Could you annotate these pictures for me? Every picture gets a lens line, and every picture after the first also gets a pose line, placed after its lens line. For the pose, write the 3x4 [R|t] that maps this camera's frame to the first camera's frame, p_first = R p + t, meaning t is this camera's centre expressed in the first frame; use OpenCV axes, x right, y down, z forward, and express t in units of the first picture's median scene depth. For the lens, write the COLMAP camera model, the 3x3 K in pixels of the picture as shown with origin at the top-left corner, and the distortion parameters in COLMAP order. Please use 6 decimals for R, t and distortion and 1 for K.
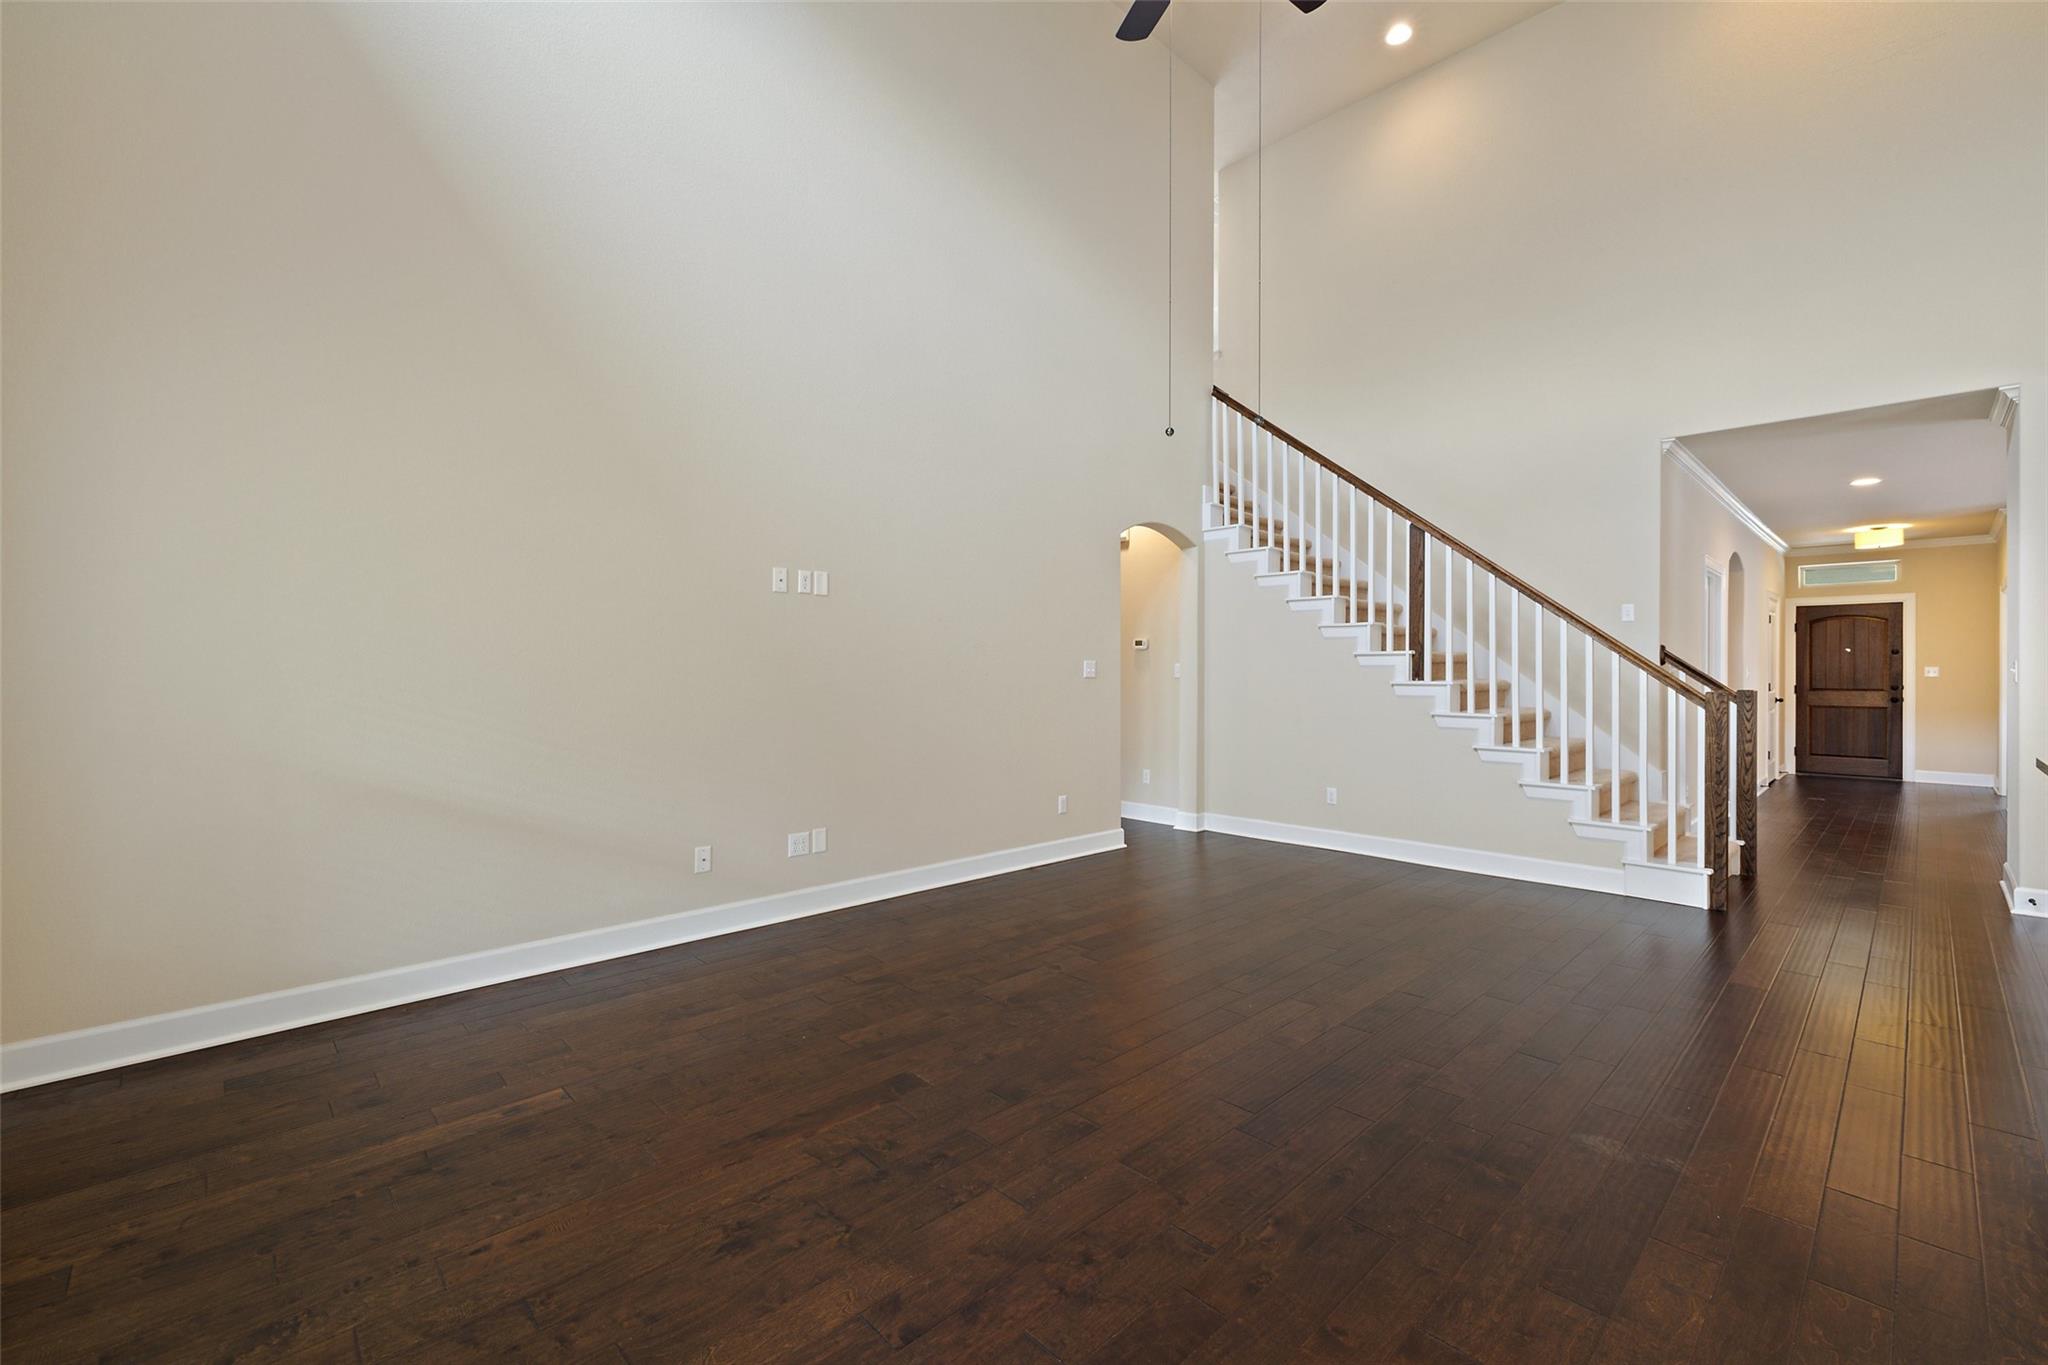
lens RADIAL K [[862.6, 0, 1021.1], [0, 862.6, 671.3], [0, 0, 1]] dist [0.001349, 0.000225]
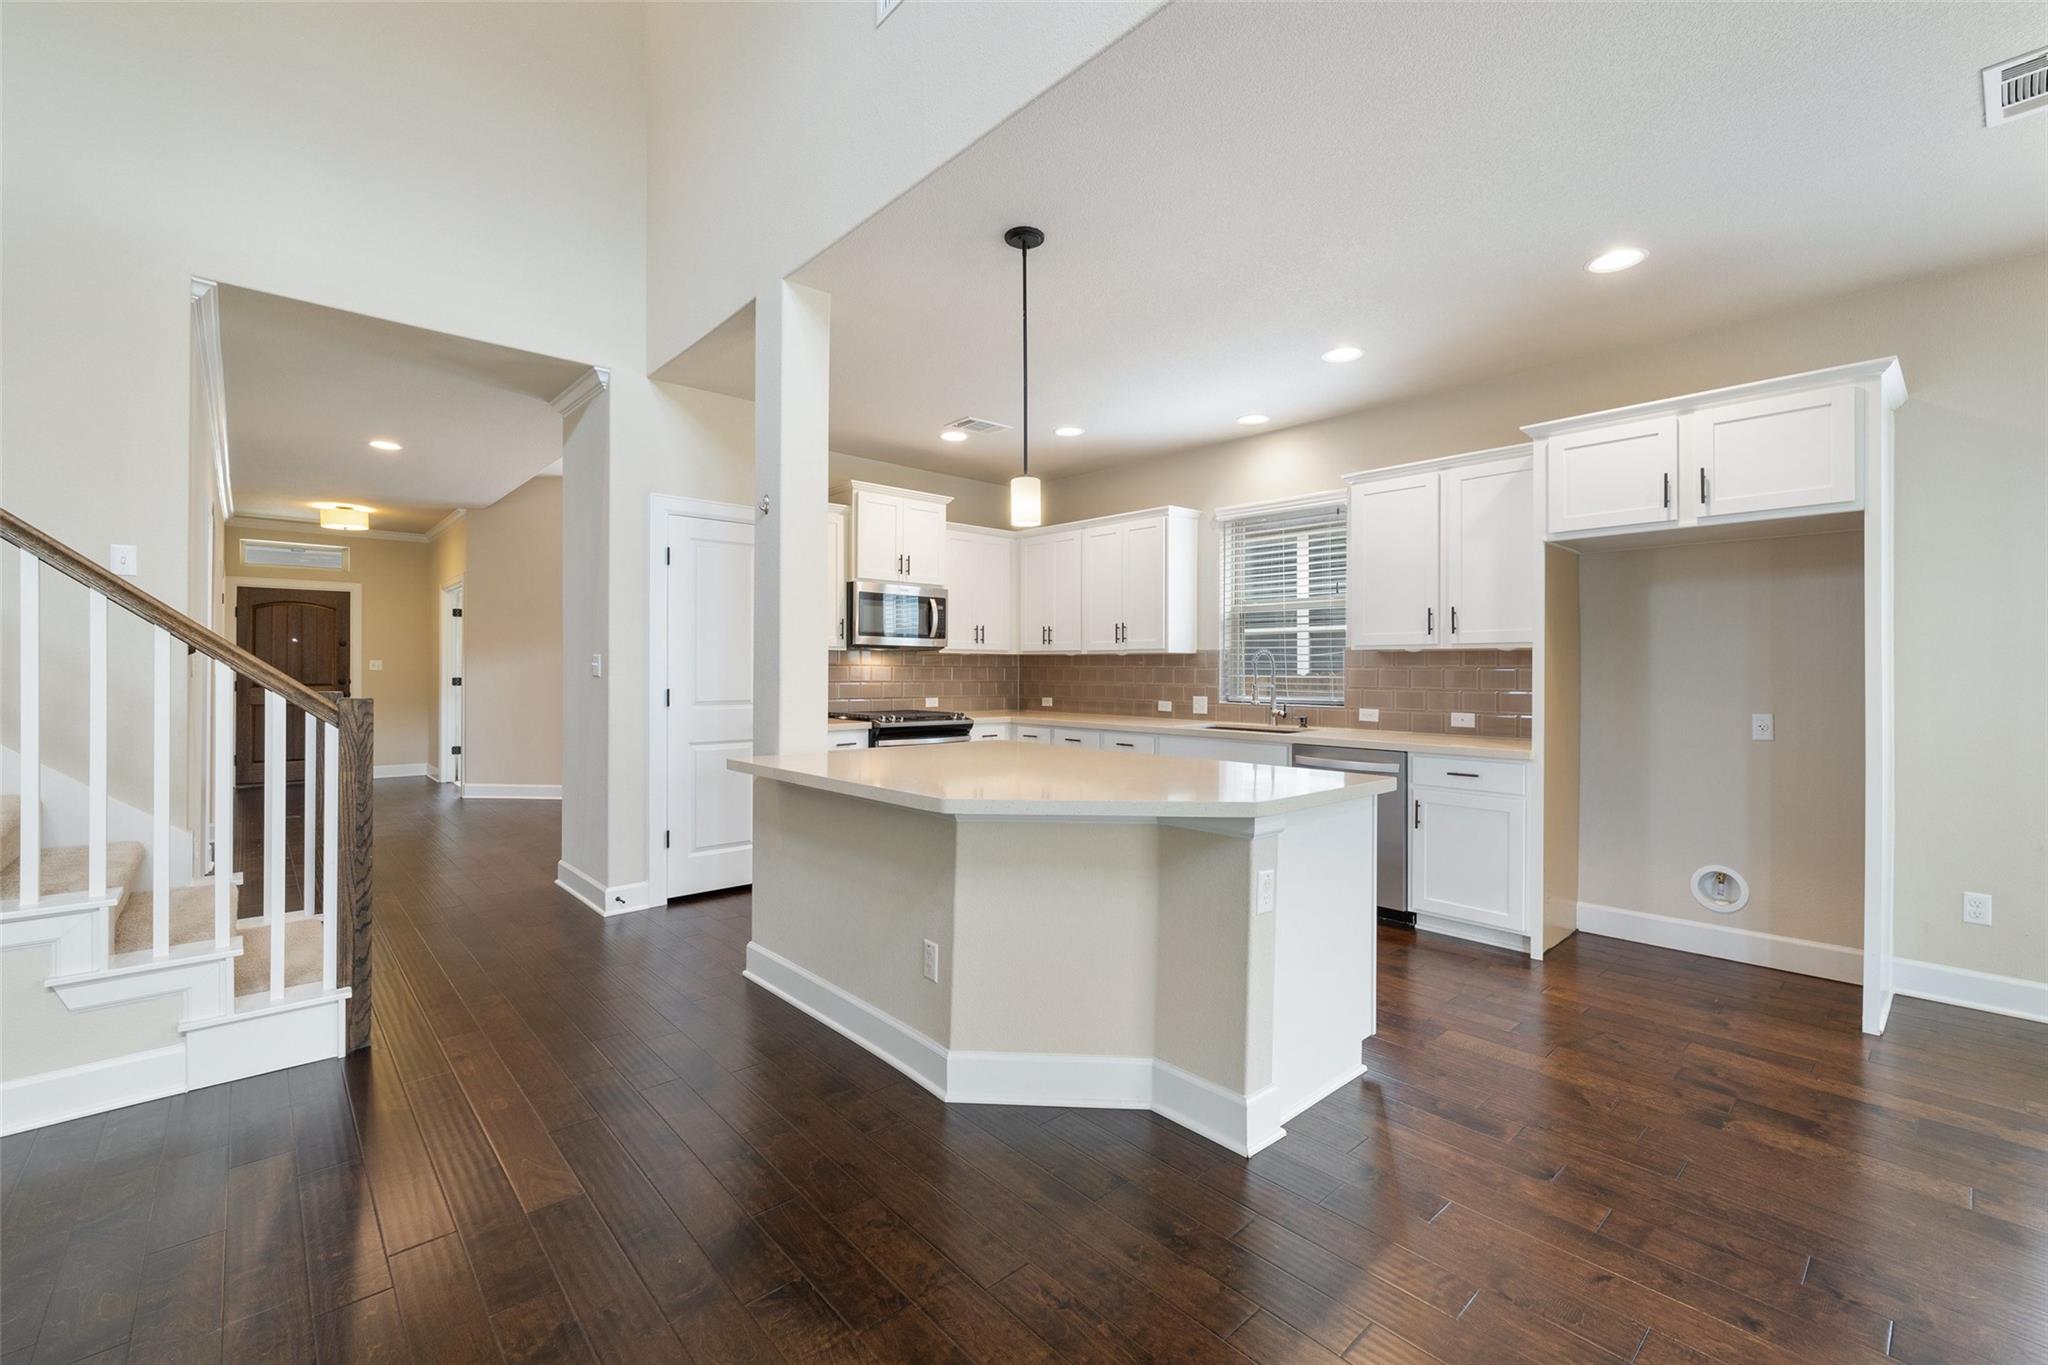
lens RADIAL K [[863.5, 0, 1022.7], [0, 863.5, 666.7], [0, 0, 1]] dist [0.001317, 0.000177]
pose [[0.028824, -0.000546, 0.999584, 0.170315], [-0.002438, 0.999997, 0.000616, -0.000586], [-0.999582, -0.002455, 0.028823, 0.434021]]
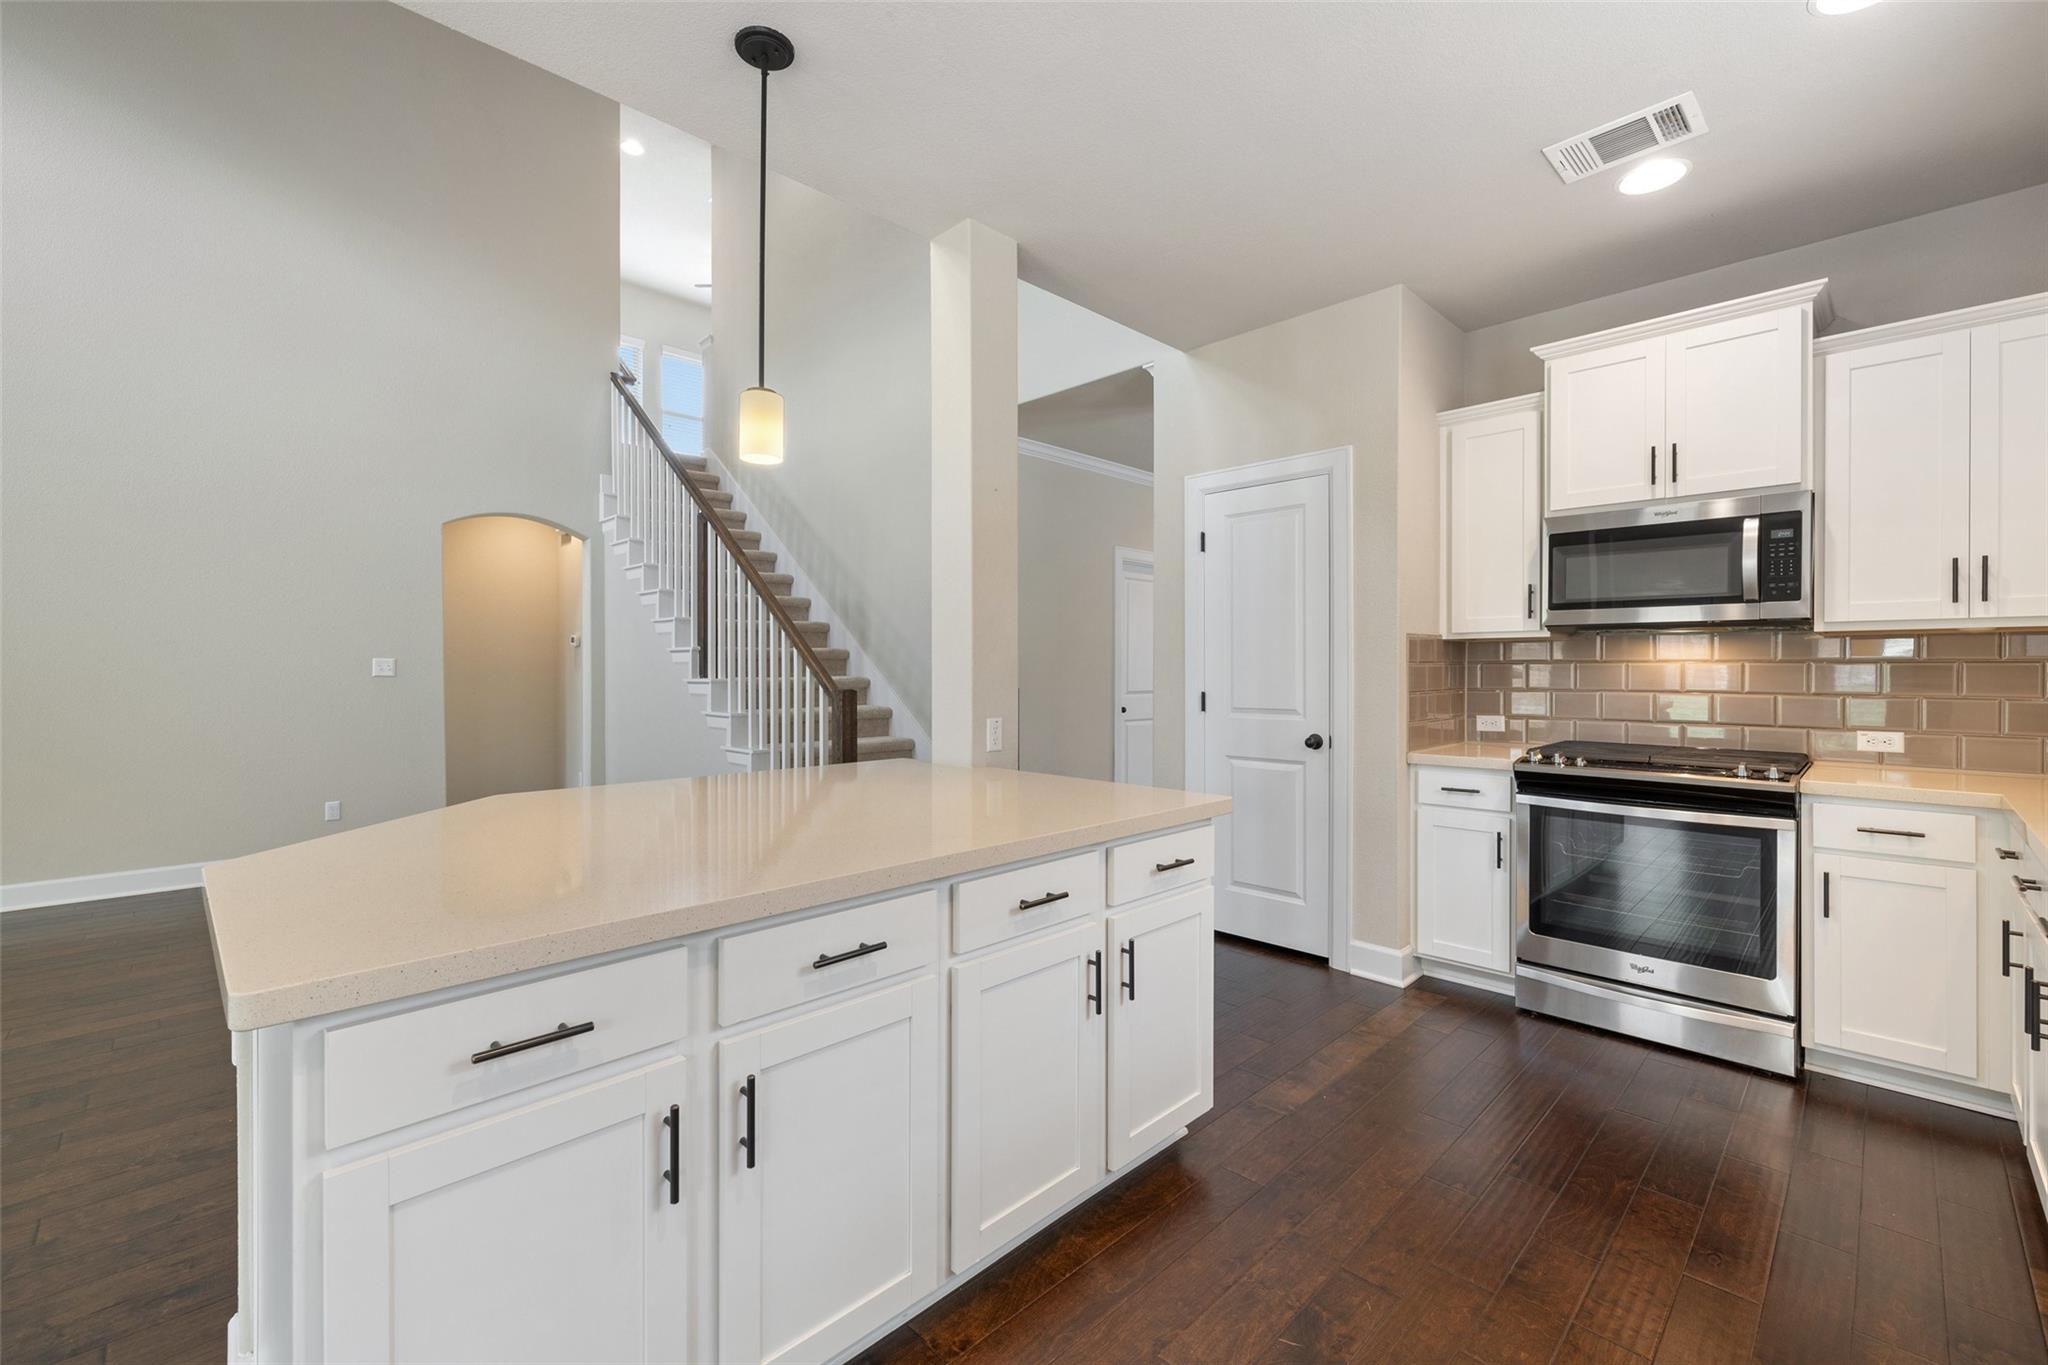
lens RADIAL K [[862.6, 0, 1021.1], [0, 862.6, 671.3], [0, 0, 1]] dist [0.001349, 0.000225]
pose [[0.999907, -0.004370, 0.012938, 0.860260], [0.004352, 0.999990, 0.001405, 0.003403], [-0.012944, -0.001348, 0.999915, 0.045876]]
